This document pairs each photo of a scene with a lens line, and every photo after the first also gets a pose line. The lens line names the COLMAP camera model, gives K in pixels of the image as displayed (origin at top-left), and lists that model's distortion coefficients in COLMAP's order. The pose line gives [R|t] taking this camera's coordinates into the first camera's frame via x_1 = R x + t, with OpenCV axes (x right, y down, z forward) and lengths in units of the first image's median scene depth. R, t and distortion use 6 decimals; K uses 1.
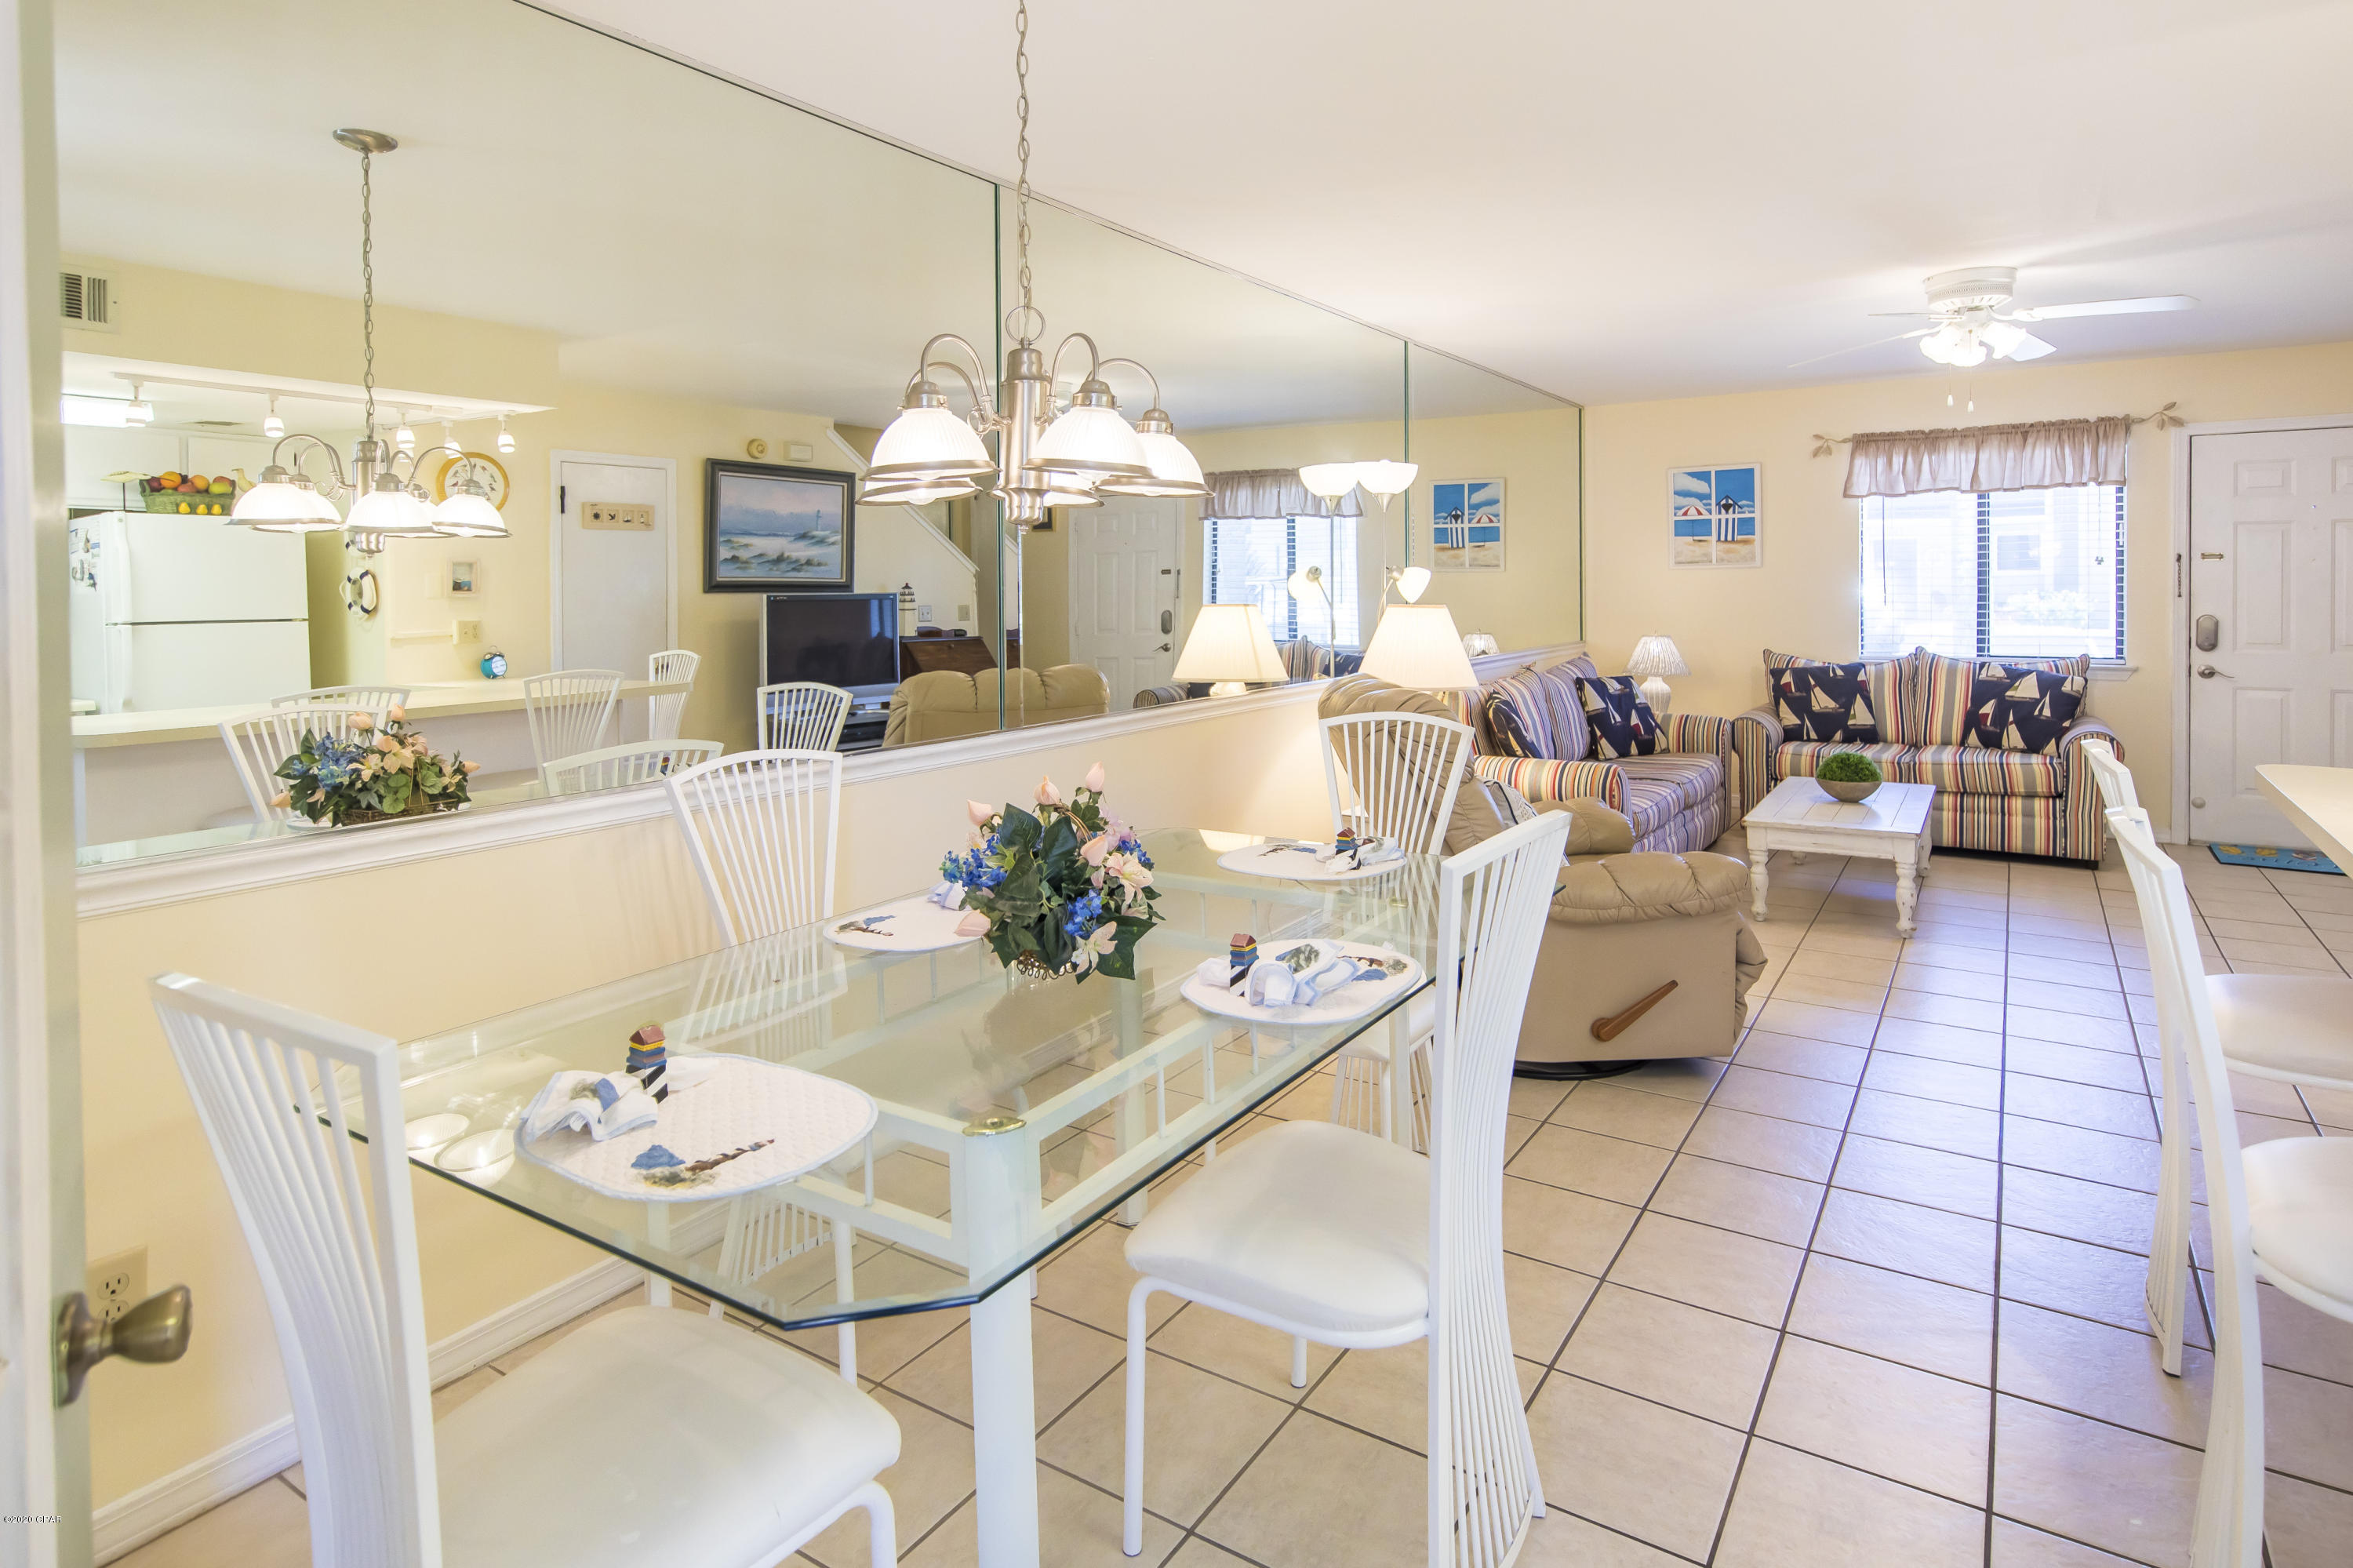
lens RADIAL K [[1242.7, 0, 1174.7], [0, 1242.7, 774.3], [0, 0, 1]] dist [-0.004796, -0.000278]
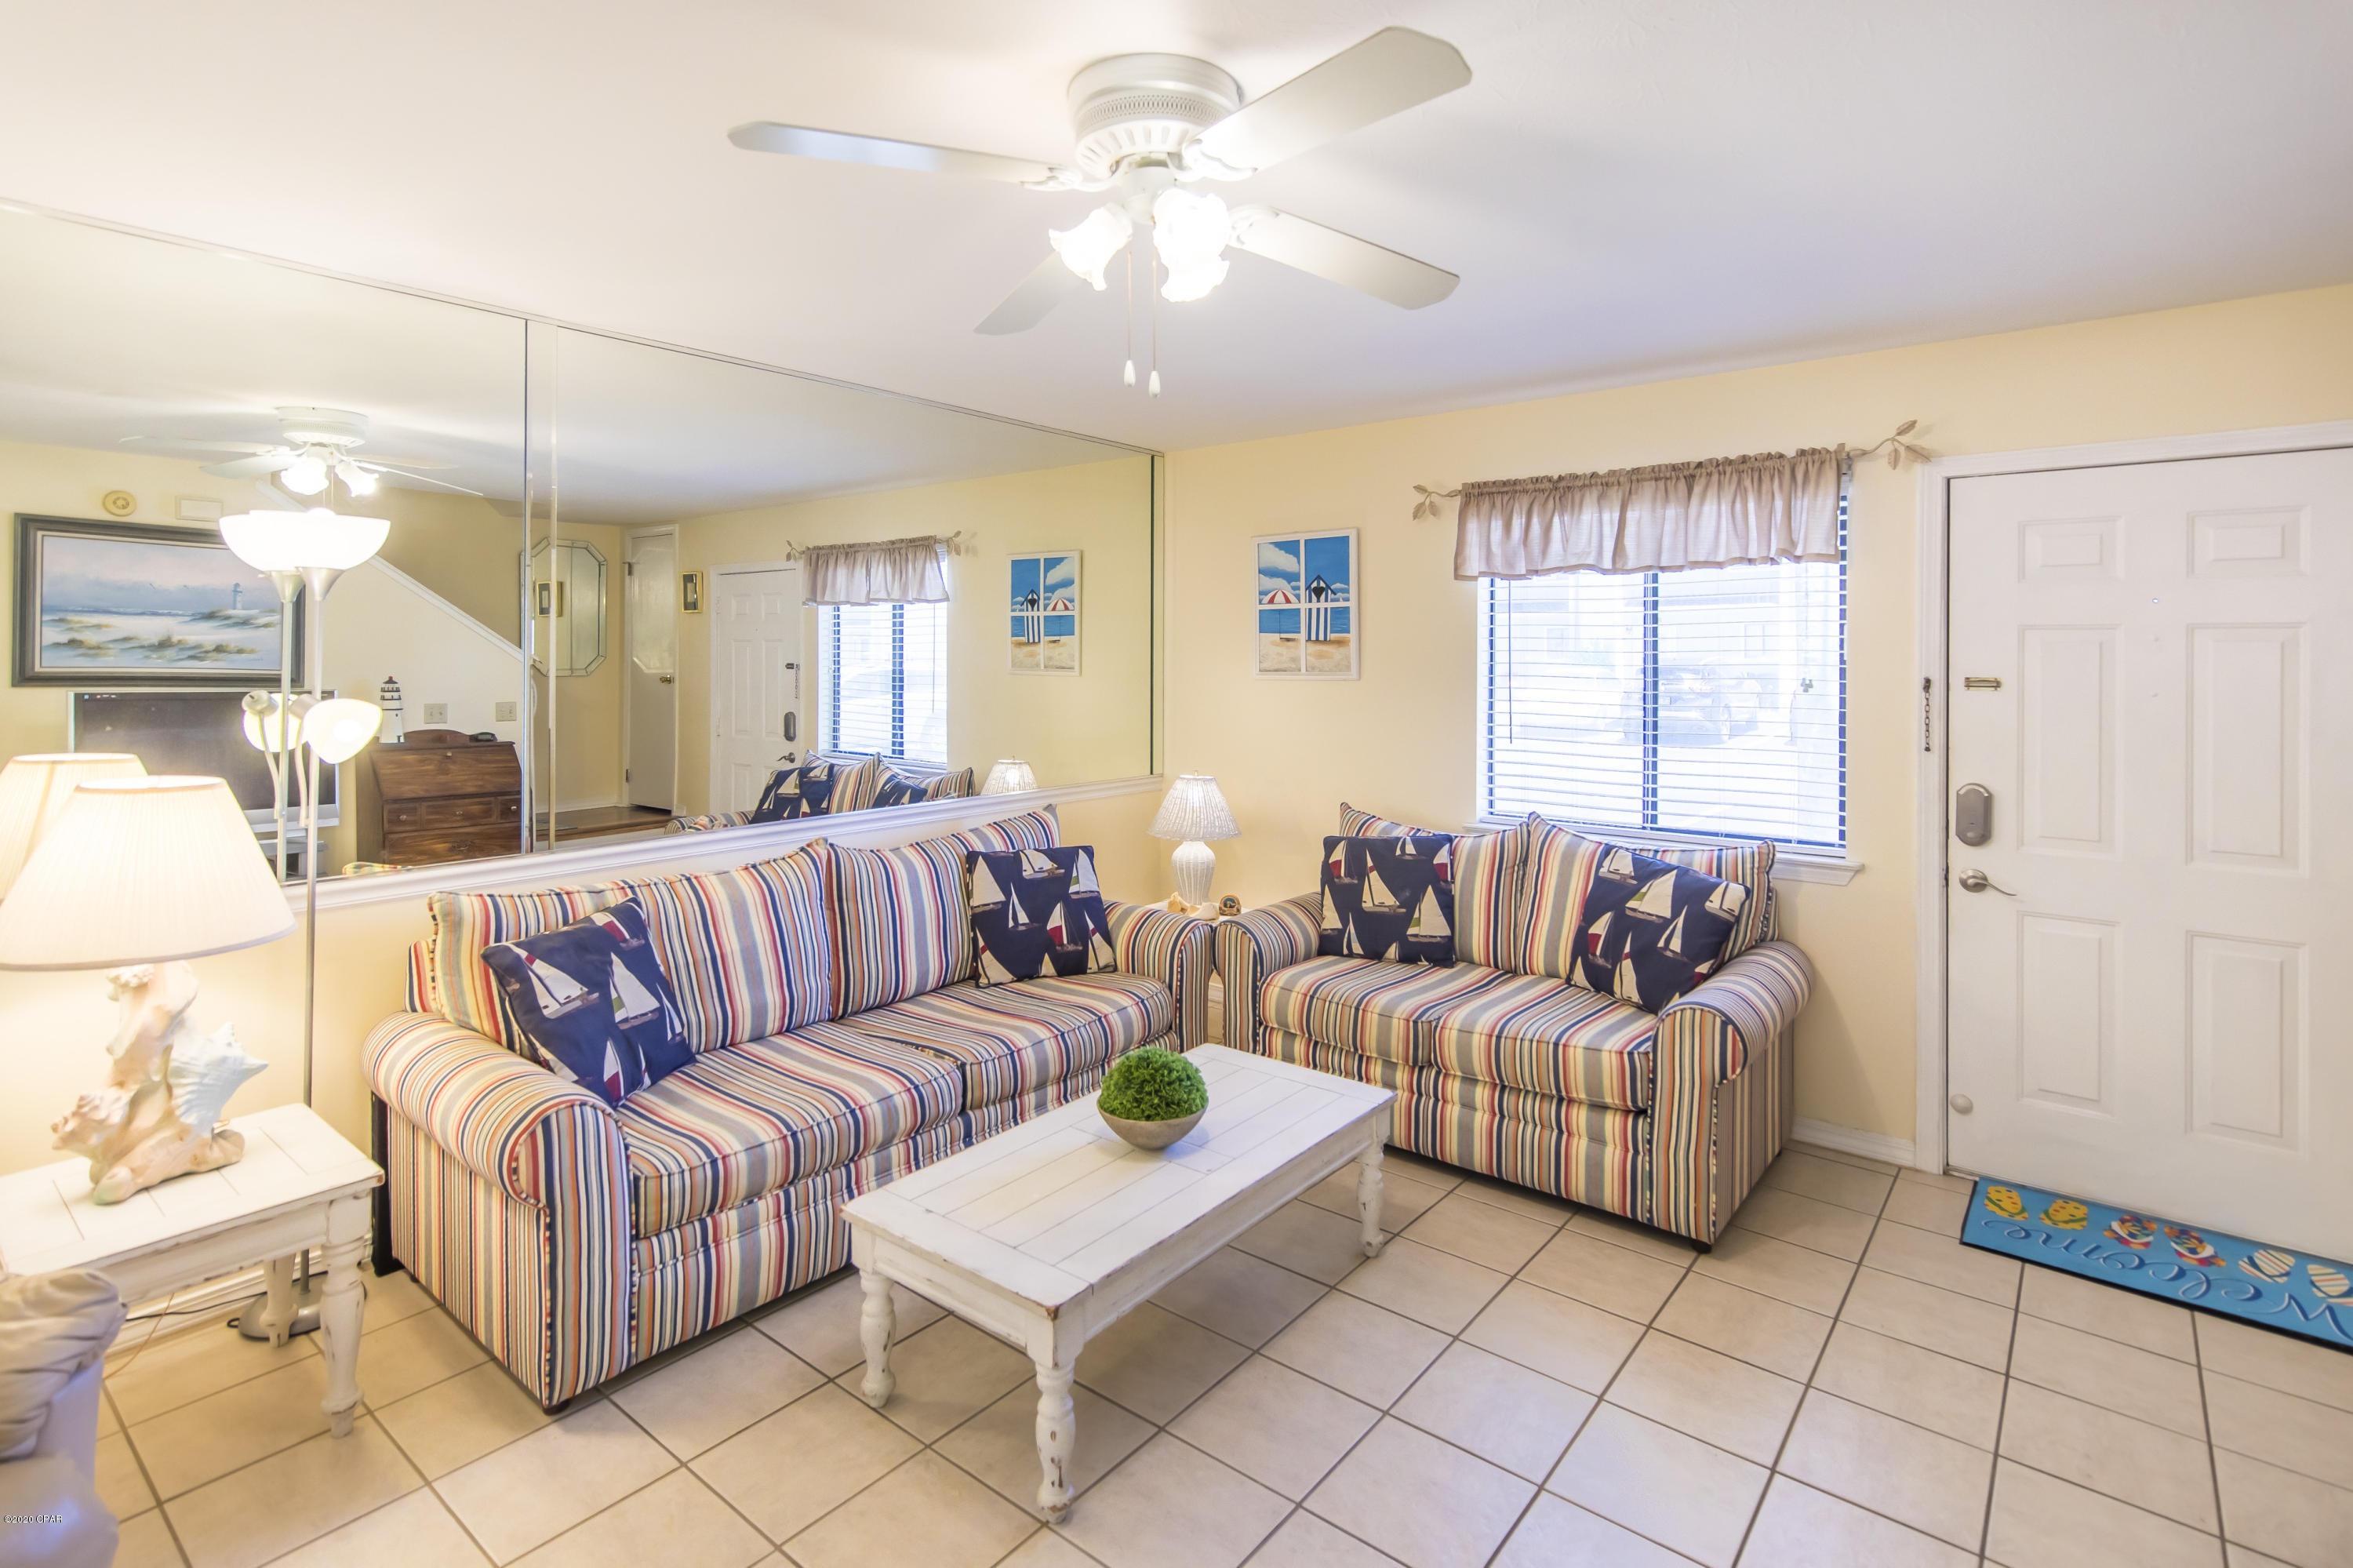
lens RADIAL K [[1150.1, 0, 1179.5], [0, 1150.1, 801.9], [0, 0, 1]] dist [0.007978, 0.002448]
pose [[0.996574, 0.024519, -0.078983, 0.476524], [-0.026499, 0.999358, -0.024117, -0.091809], [0.078341, 0.026127, 0.996584, 0.405588]]
